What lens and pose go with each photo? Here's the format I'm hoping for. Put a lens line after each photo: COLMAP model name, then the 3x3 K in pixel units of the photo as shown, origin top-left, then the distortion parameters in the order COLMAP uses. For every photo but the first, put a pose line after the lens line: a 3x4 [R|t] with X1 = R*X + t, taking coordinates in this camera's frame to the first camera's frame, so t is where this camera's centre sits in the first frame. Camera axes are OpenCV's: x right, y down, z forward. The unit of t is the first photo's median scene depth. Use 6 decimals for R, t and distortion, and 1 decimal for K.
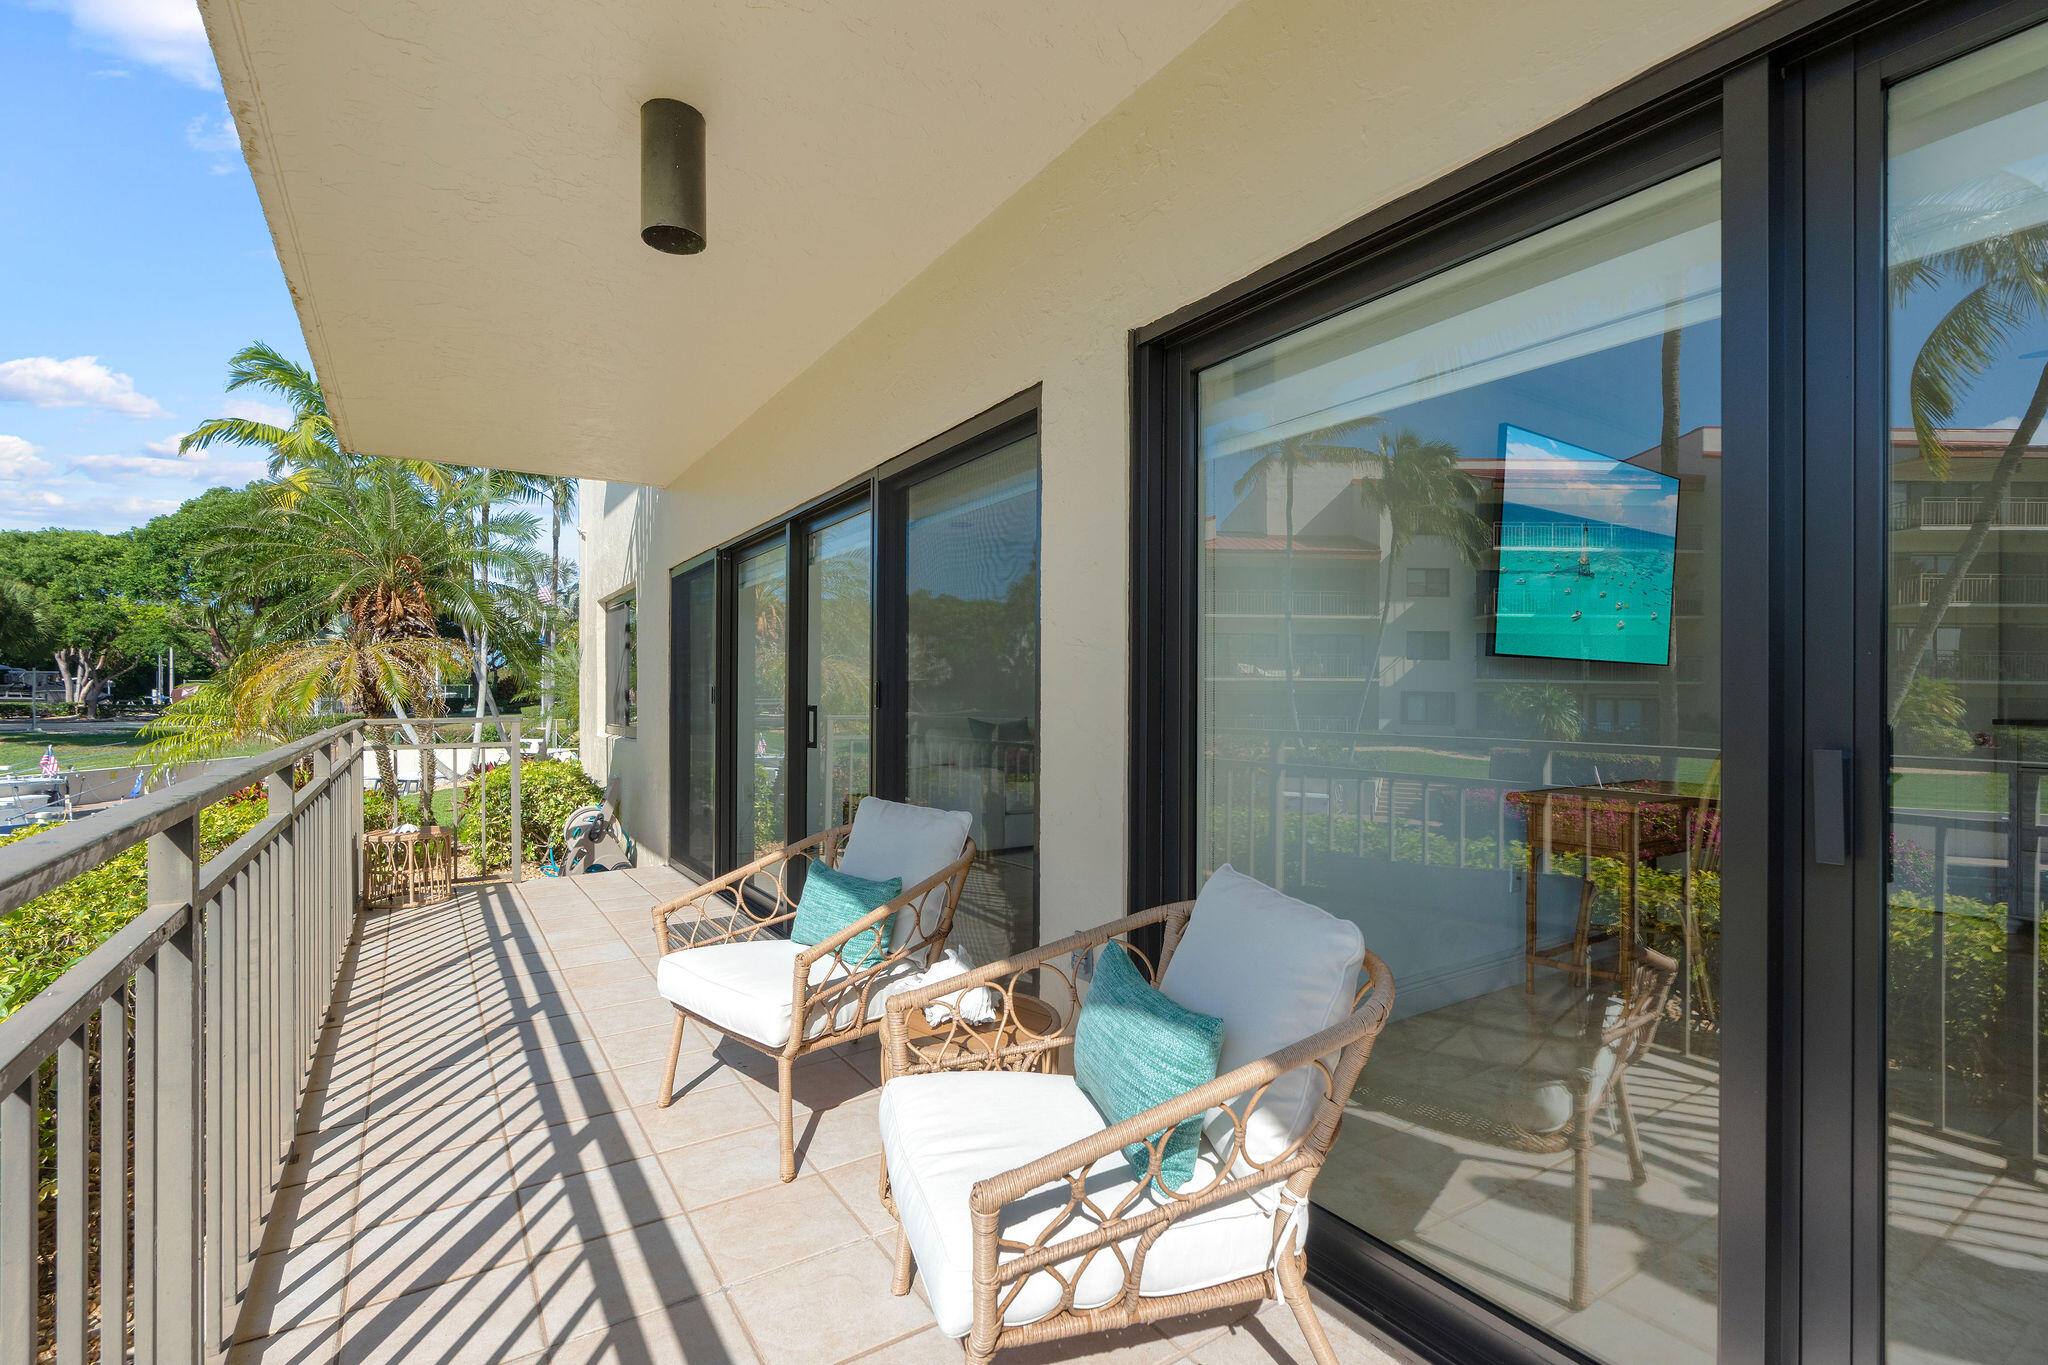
lens RADIAL K [[921.7, 0, 1020.6], [0, 921.7, 687.5], [0, 0, 1]] dist [-0.010710, 0.000185]
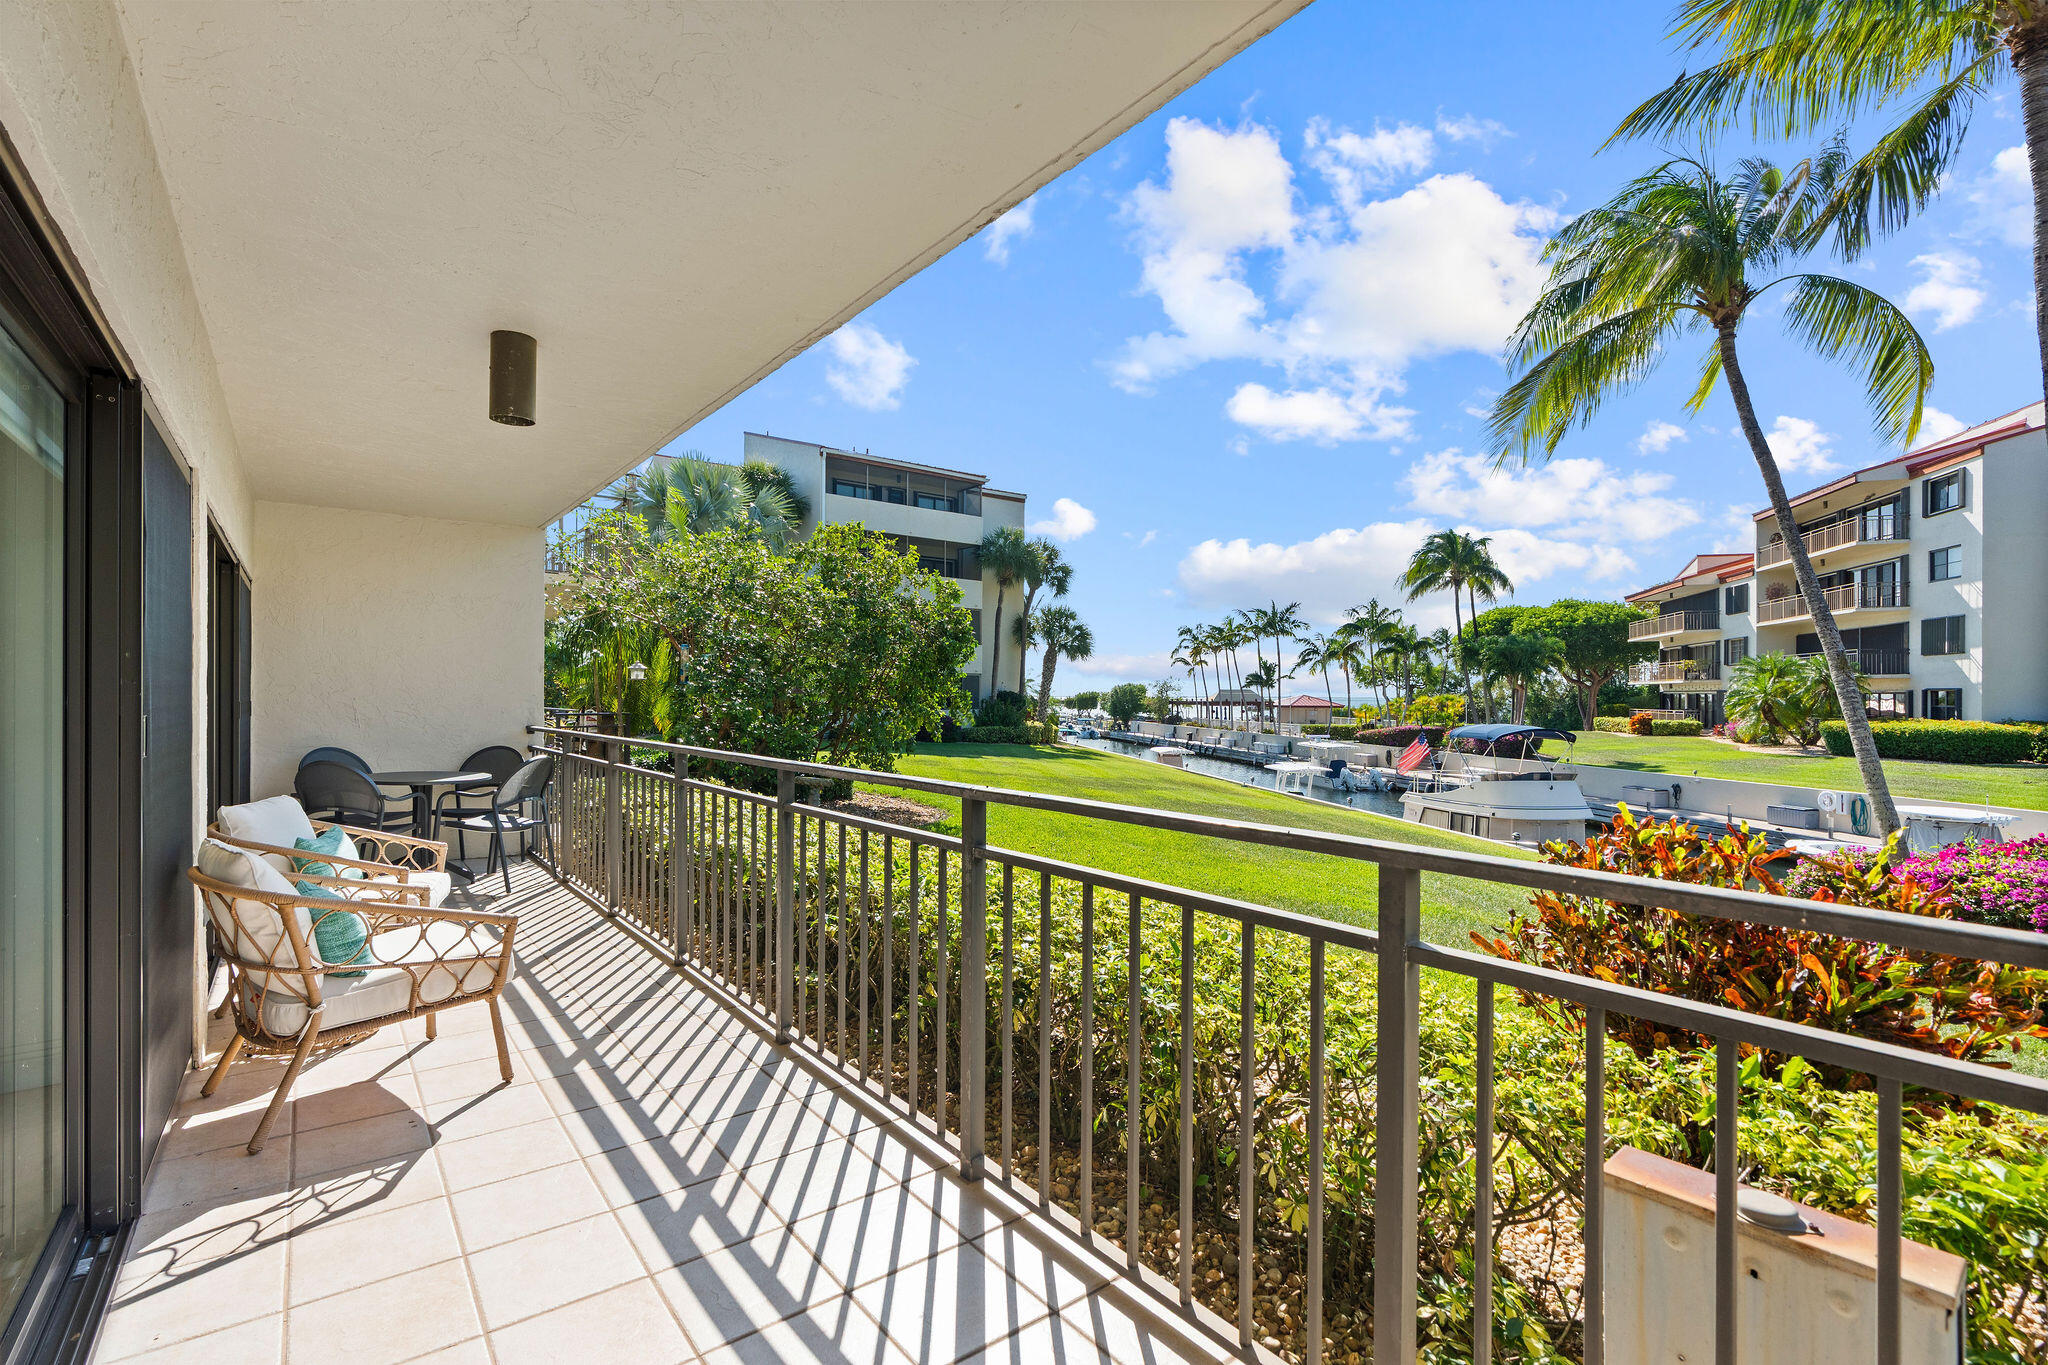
lens RADIAL K [[921.7, 0, 1020.6], [0, 921.7, 687.5], [0, 0, 1]] dist [-0.010710, 0.000185]
pose [[-0.996481, -0.003015, -0.083762, -0.955776], [-0.002422, 0.999971, -0.007177, -0.039110], [0.083782, -0.006949, -0.996460, 2.266336]]
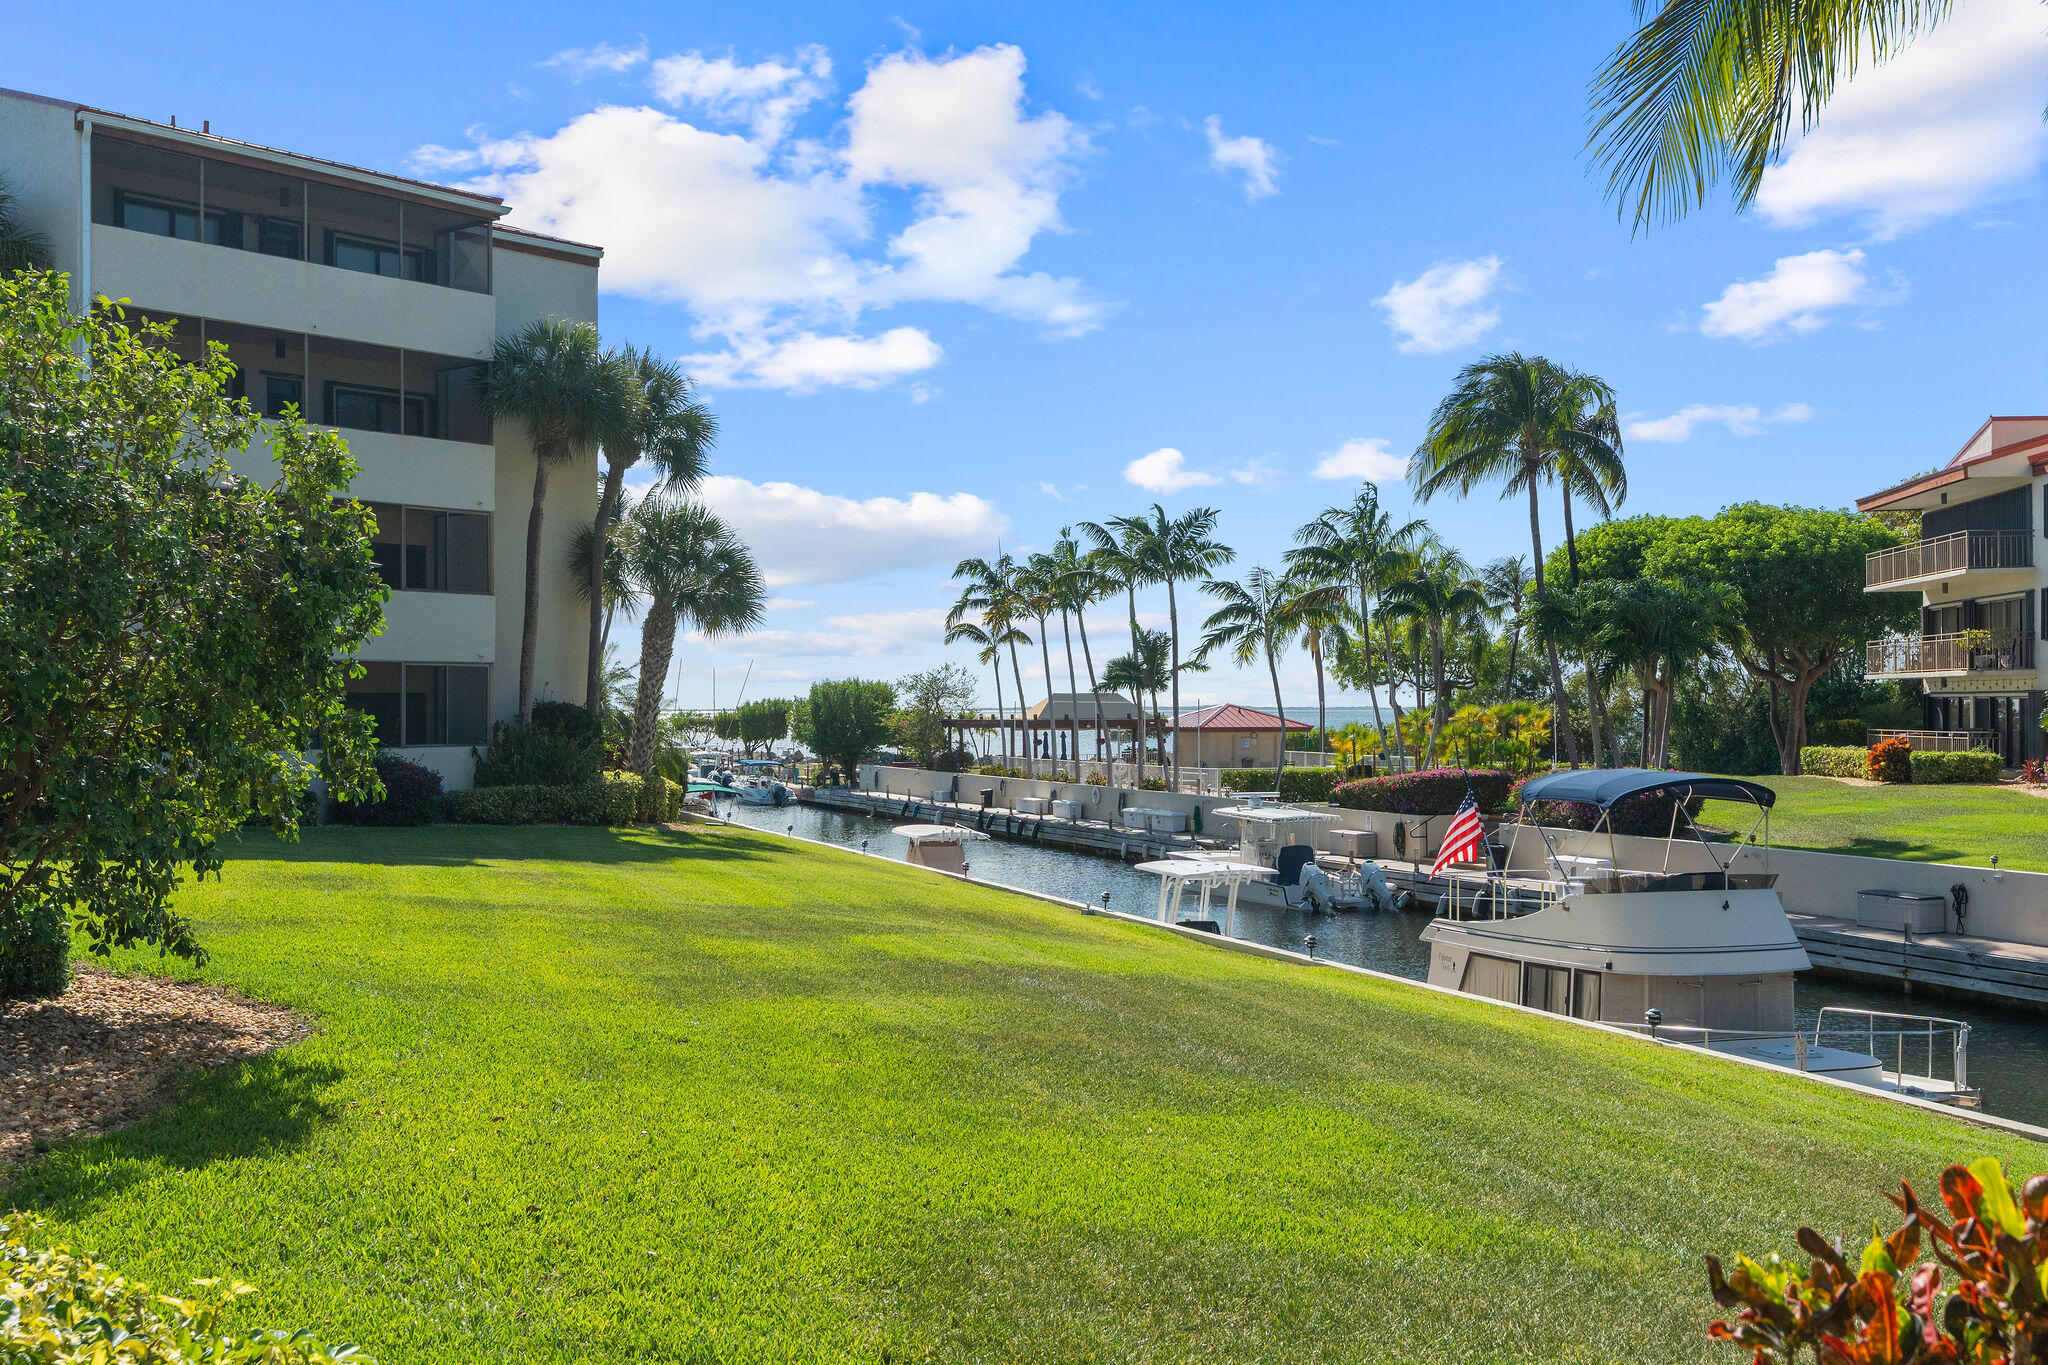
lens RADIAL K [[2011.6, 0, 1024.0], [0, 2011.6, 682.5], [0, 0, 1]] dist [0.012629, -0.002278]
pose [[-0.962174, 0.001756, -0.272431, -1.250193], [0.004605, 0.999941, -0.009820, -0.068581], [0.272397, -0.010703, -0.962125, 1.825804]]
